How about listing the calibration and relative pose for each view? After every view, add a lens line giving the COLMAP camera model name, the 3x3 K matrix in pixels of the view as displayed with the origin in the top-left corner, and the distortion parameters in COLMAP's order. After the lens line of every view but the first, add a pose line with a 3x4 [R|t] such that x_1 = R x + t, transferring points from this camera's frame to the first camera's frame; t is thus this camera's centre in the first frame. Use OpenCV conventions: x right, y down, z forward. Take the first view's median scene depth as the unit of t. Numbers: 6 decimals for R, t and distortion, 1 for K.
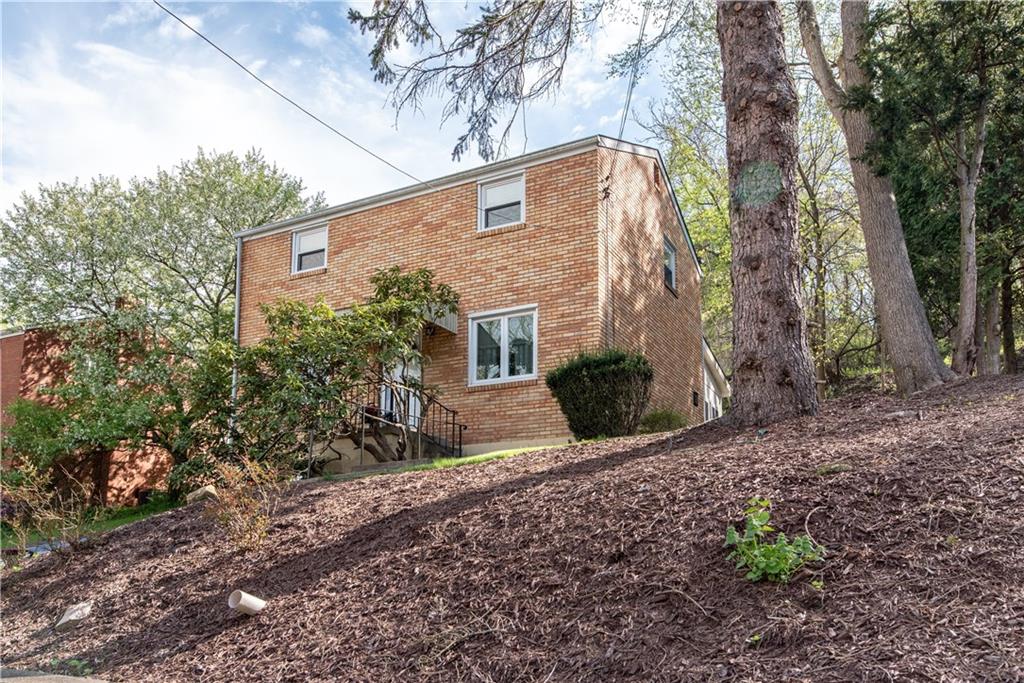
lens RADIAL K [[730.0, 0, 512.0], [0, 730.0, 341.5], [0, 0, 1]] dist [0.005571, 0.003191]
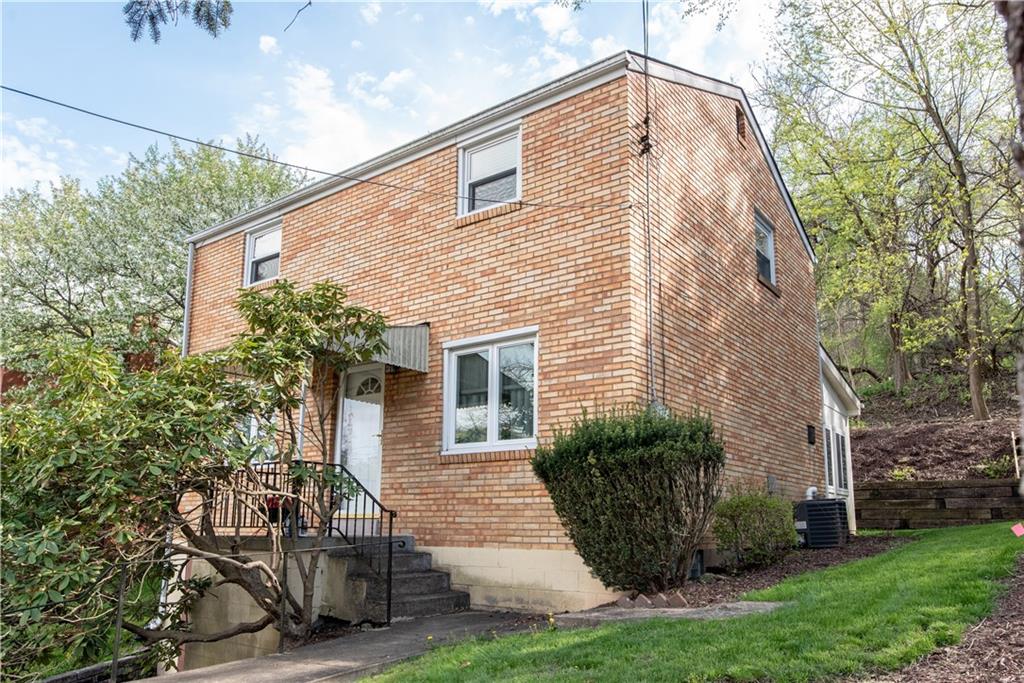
lens RADIAL K [[707.6, 0, 510.5], [0, 707.6, 325.3], [0, 0, 1]] dist [0.004797, 0.002488]
pose [[0.986804, -0.031520, -0.158823, 0.104313], [0.030754, 0.999500, -0.007279, -0.046947], [0.158973, 0.002298, 0.987280, 0.376010]]
